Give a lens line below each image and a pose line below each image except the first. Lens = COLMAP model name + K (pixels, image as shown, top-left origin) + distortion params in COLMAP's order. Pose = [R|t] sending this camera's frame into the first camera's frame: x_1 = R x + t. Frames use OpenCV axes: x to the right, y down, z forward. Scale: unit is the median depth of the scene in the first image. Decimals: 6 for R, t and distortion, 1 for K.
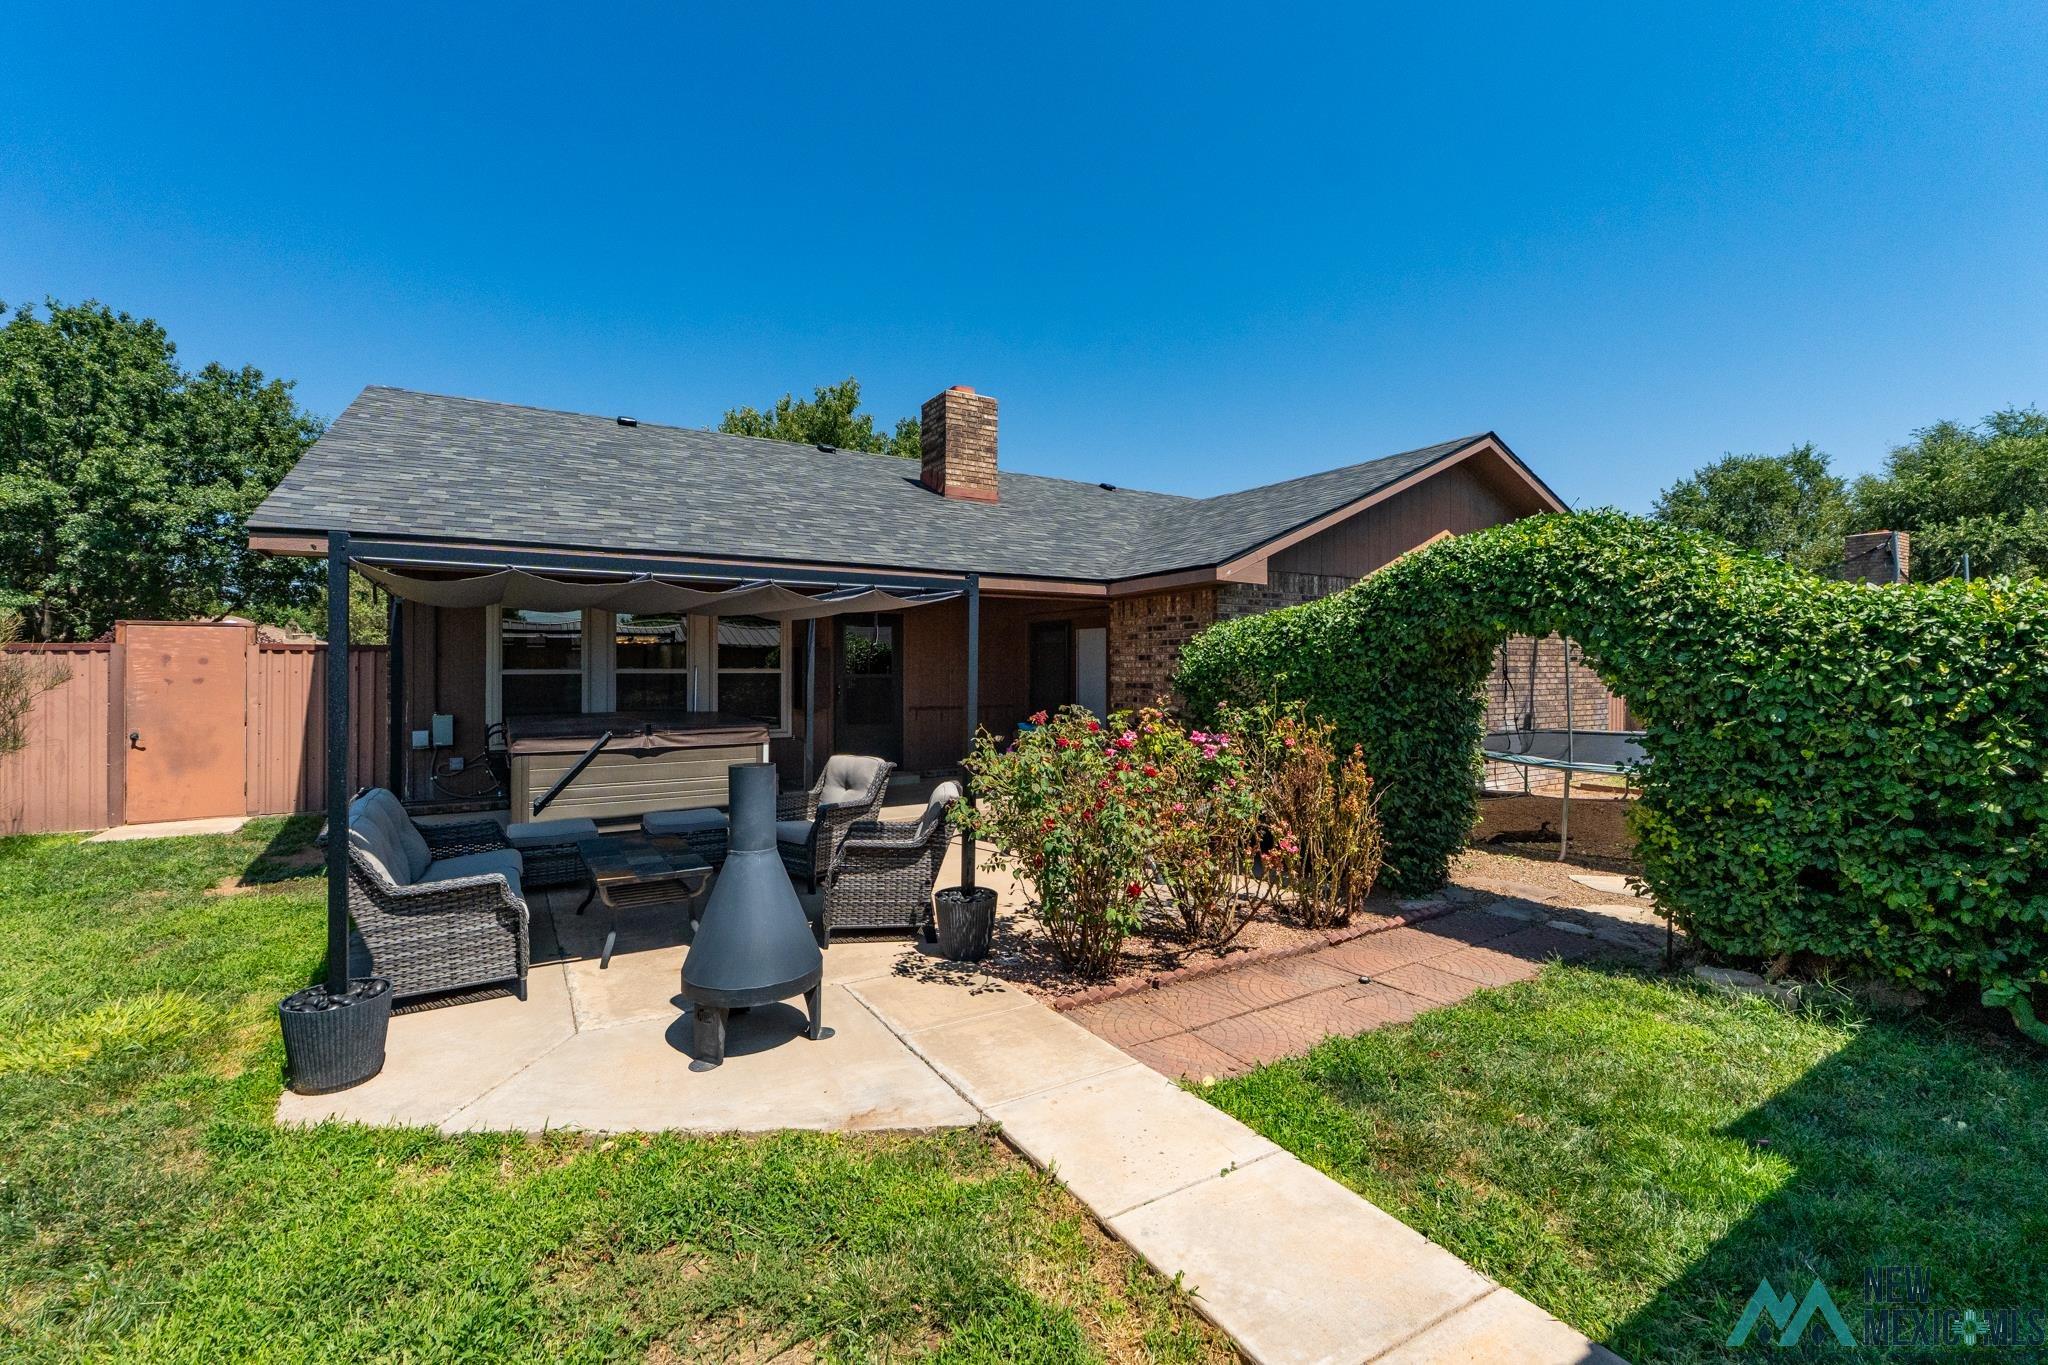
lens RADIAL K [[870.4, 0, 1027.1], [0, 870.4, 670.5], [0, 0, 1]] dist [-0.005268, -0.000422]
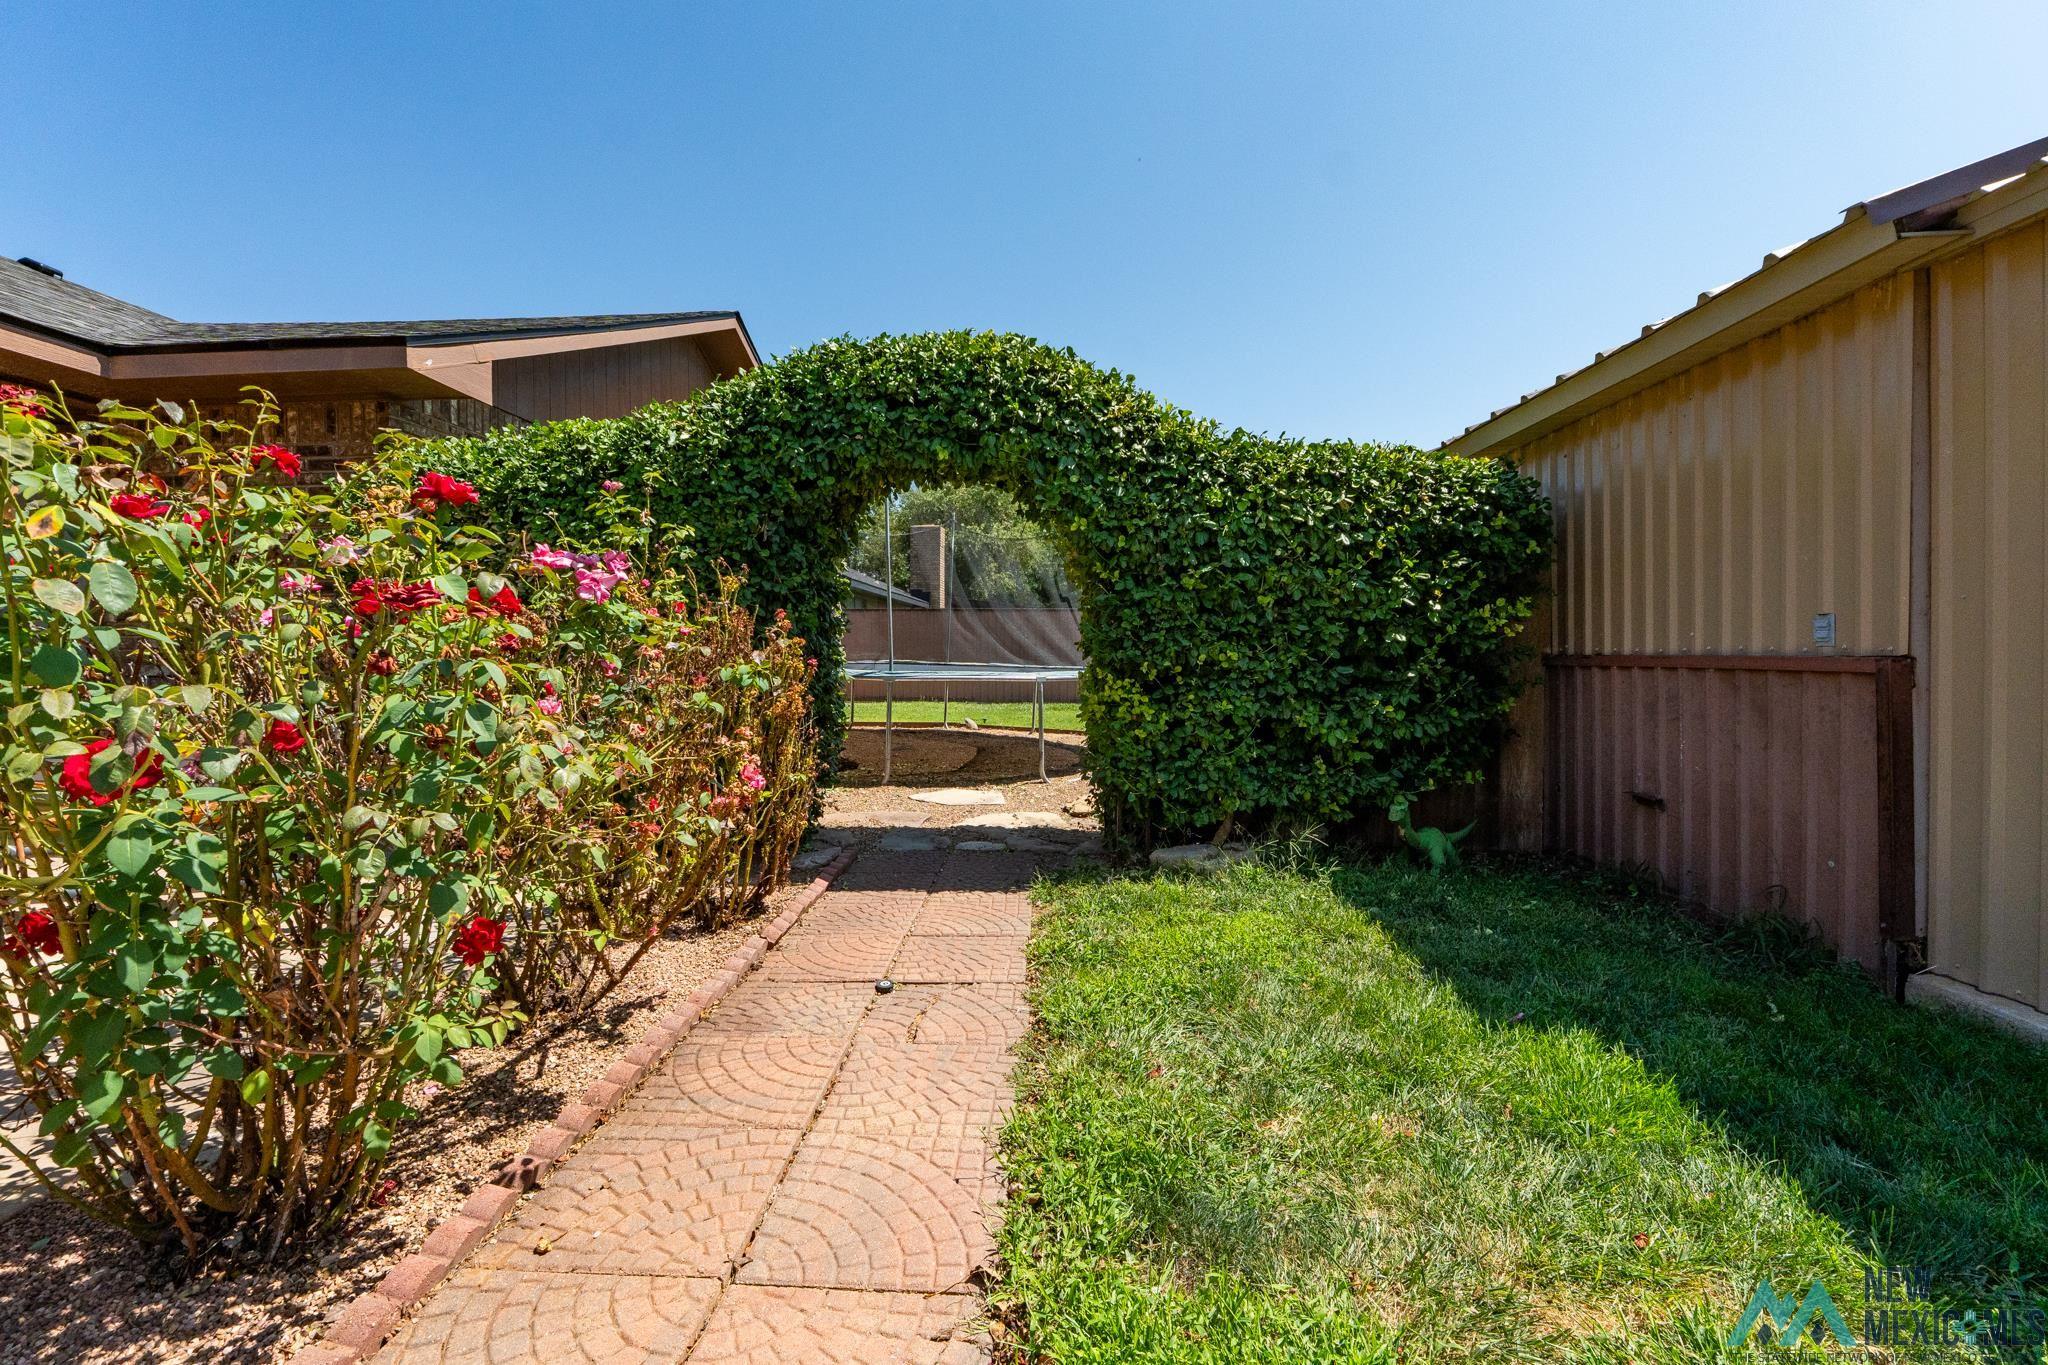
lens RADIAL K [[862.0, 0, 1024.2], [0, 862.0, 668.1], [0, 0, 1]] dist [-0.004542, -0.000253]
pose [[0.563425, -0.017988, 0.825971, -0.029399], [0.006443, 0.999828, 0.017379, 0.135503], [-0.826142, -0.004470, 0.563444, 0.604168]]
